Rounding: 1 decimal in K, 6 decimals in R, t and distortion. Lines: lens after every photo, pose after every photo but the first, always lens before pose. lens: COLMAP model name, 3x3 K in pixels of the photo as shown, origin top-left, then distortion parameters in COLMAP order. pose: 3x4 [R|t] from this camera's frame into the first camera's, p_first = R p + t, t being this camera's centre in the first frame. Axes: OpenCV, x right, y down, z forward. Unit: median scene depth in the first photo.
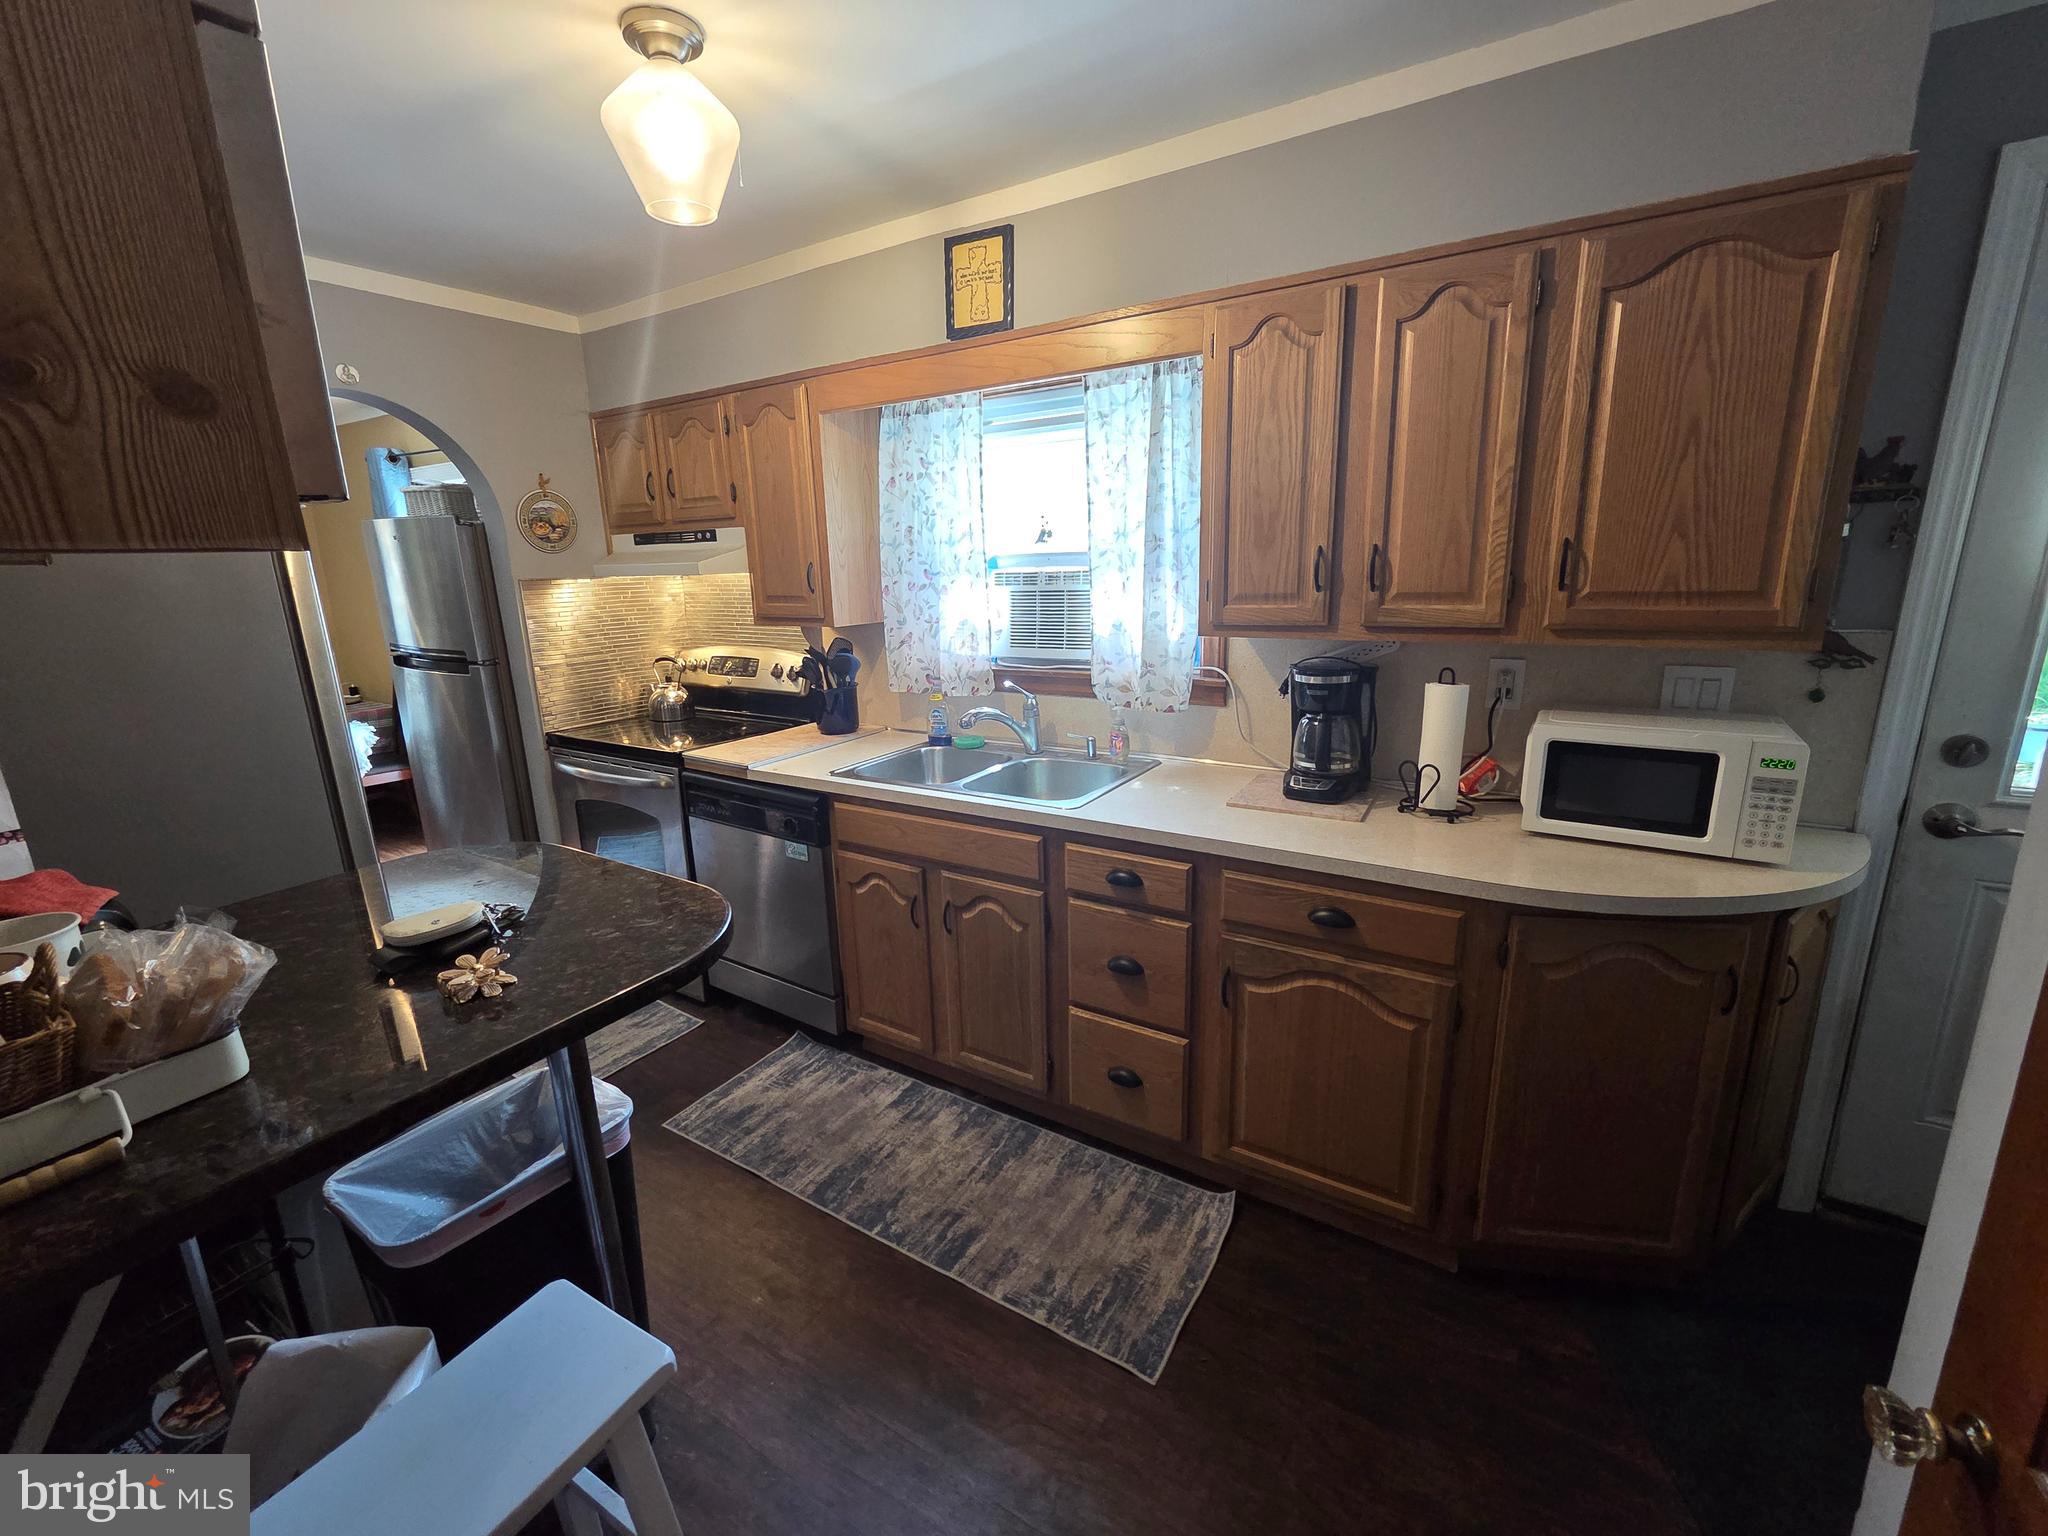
lens RADIAL K [[843.4, 0, 1024.1], [0, 843.4, 762.2], [0, 0, 1]] dist [0.001453, -0.000725]
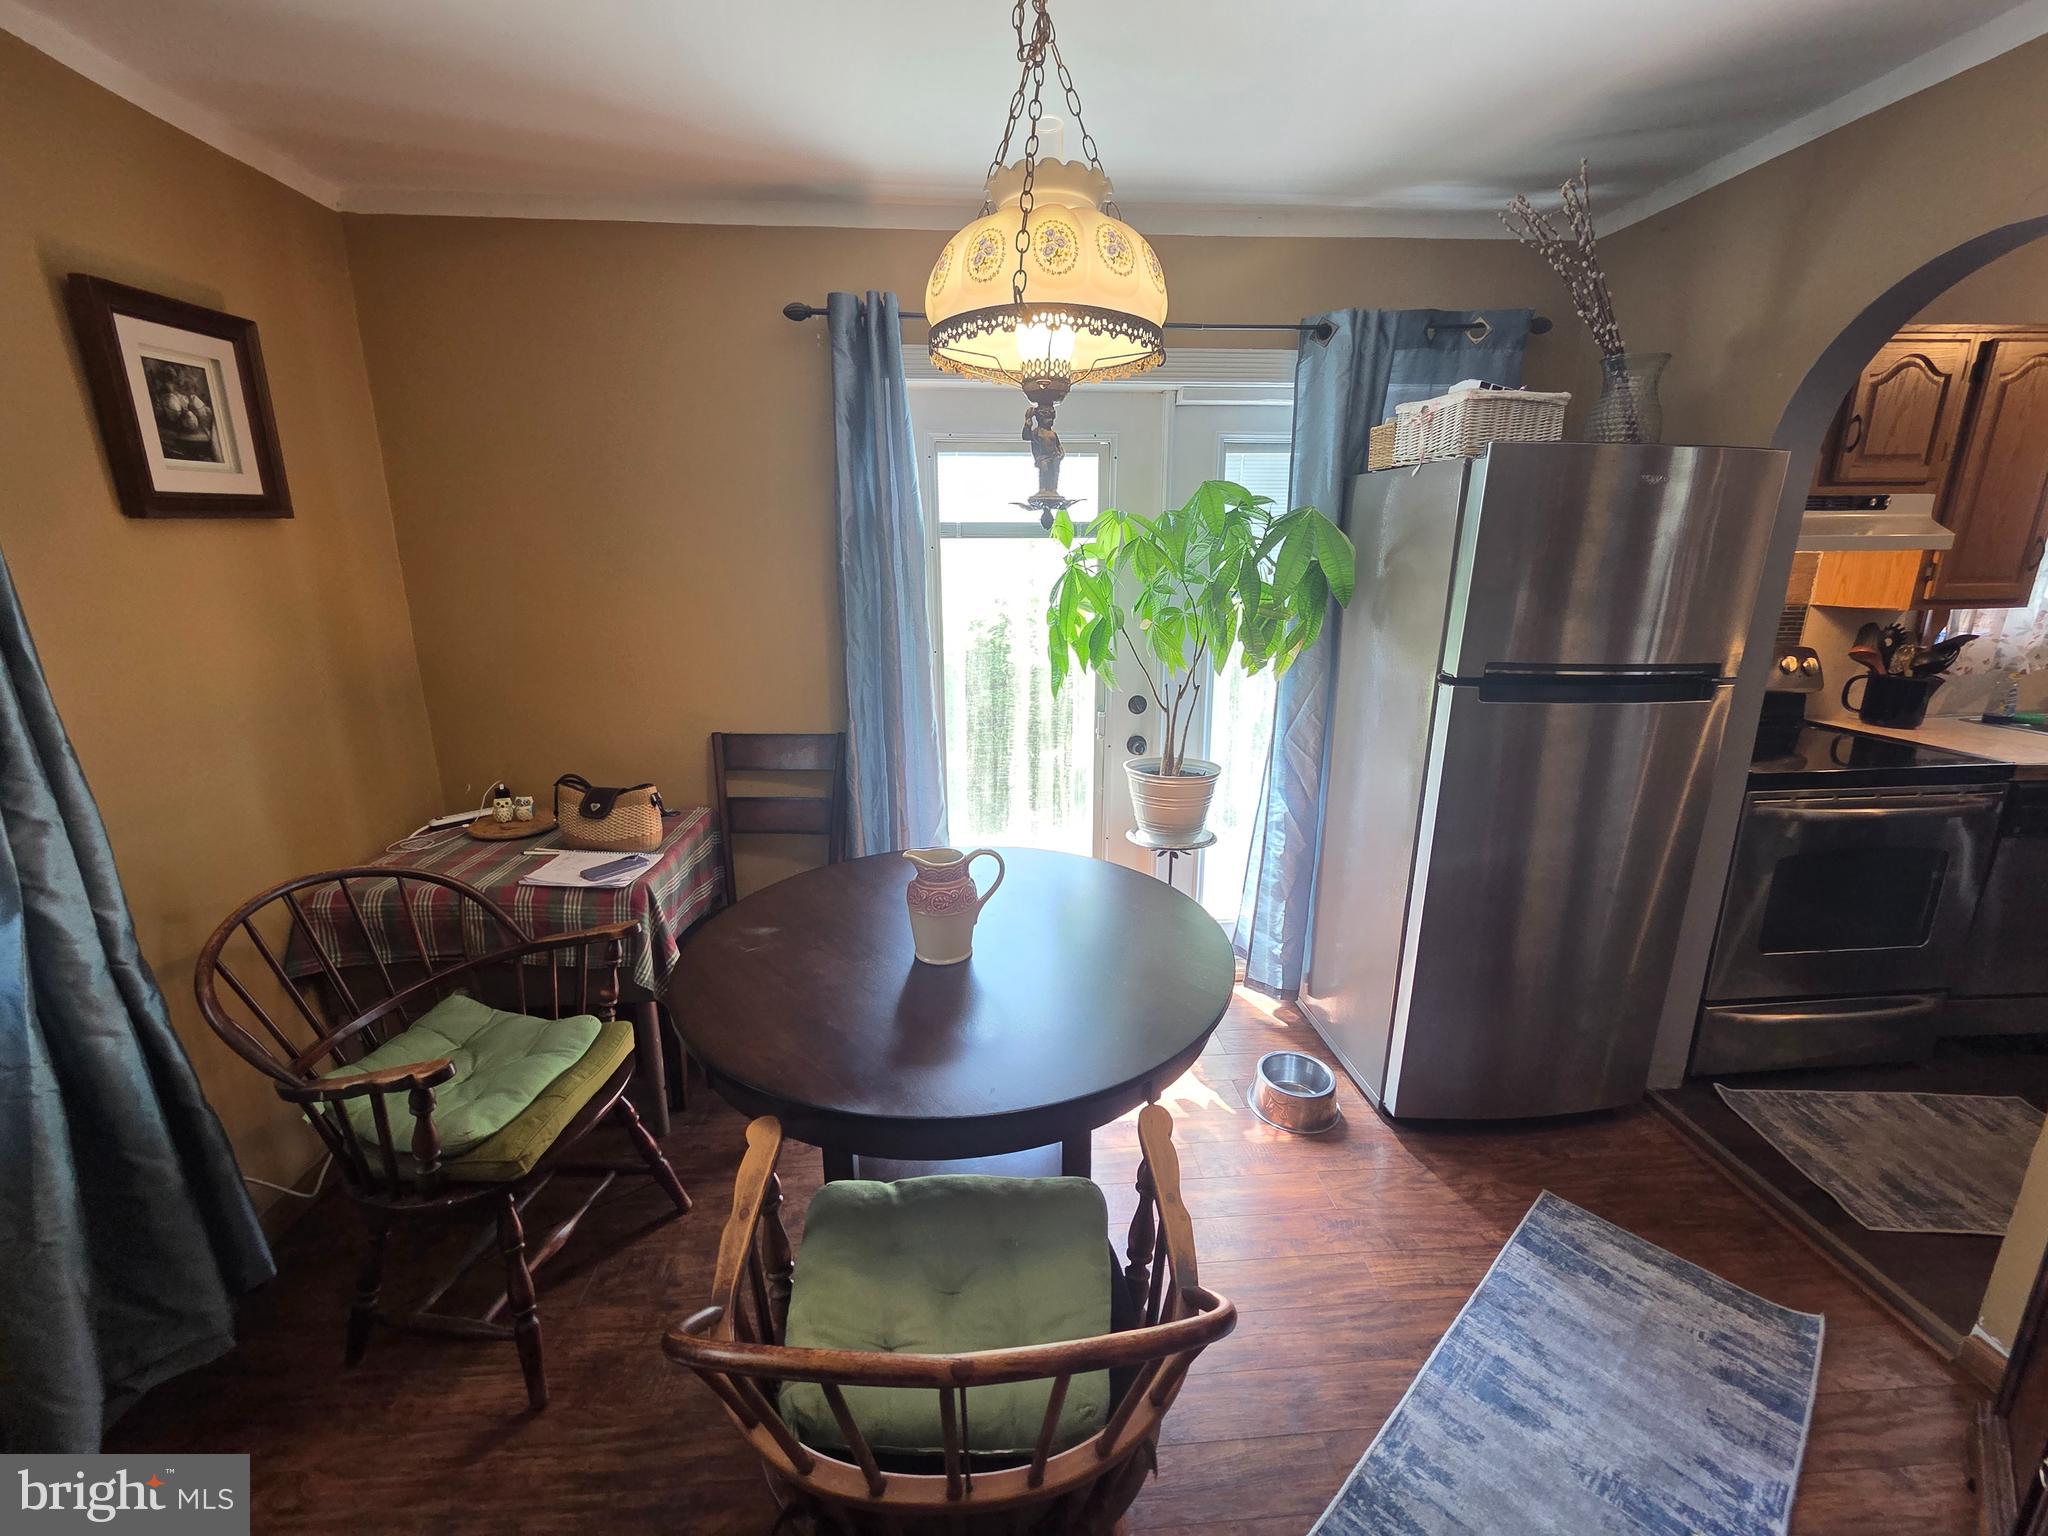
lens RADIAL K [[843.4, 0, 1024.1], [0, 843.4, 762.2], [0, 0, 1]] dist [0.001453, -0.000725]
pose [[0.808224, -0.129559, 0.574446, -2.027059], [0.127804, 0.990838, 0.043655, -0.209752], [-0.574839, 0.038134, 0.817377, 1.068739]]
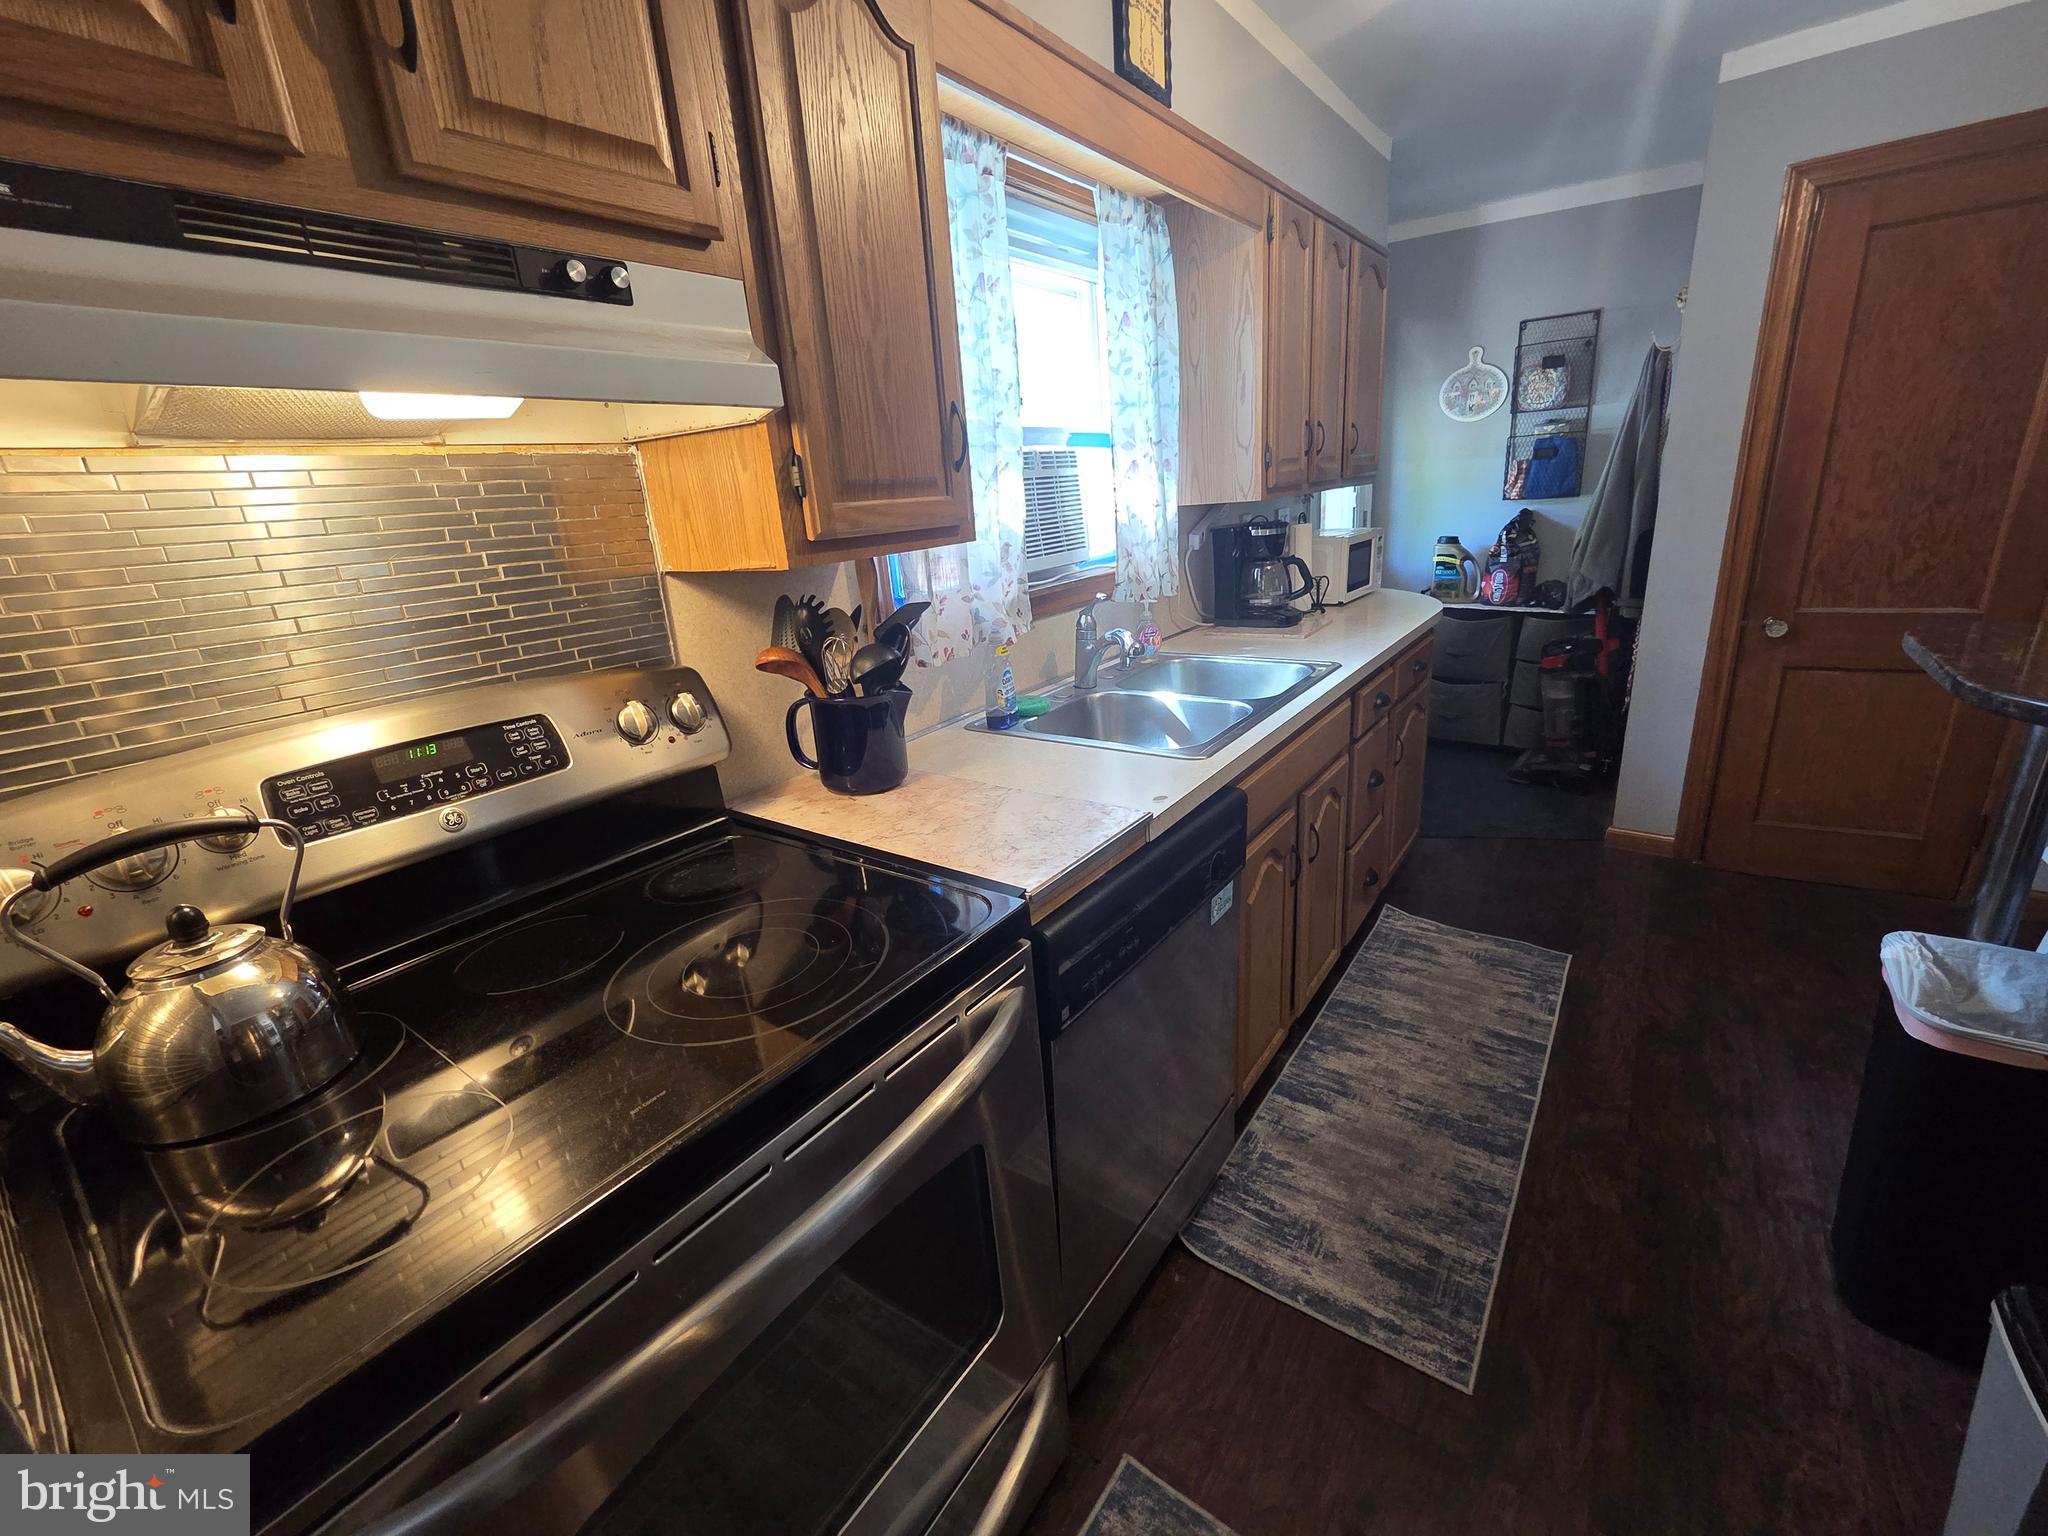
lens RADIAL K [[846.2, 0, 1027.2], [0, 846.2, 763.1], [0, 0, 1]] dist [-0.003334, -0.000438]
pose [[0.071723, -0.286212, 0.955478, -0.899250], [0.301519, 0.919348, 0.252755, -0.189891], [-0.950759, 0.269966, 0.152237, 1.127572]]
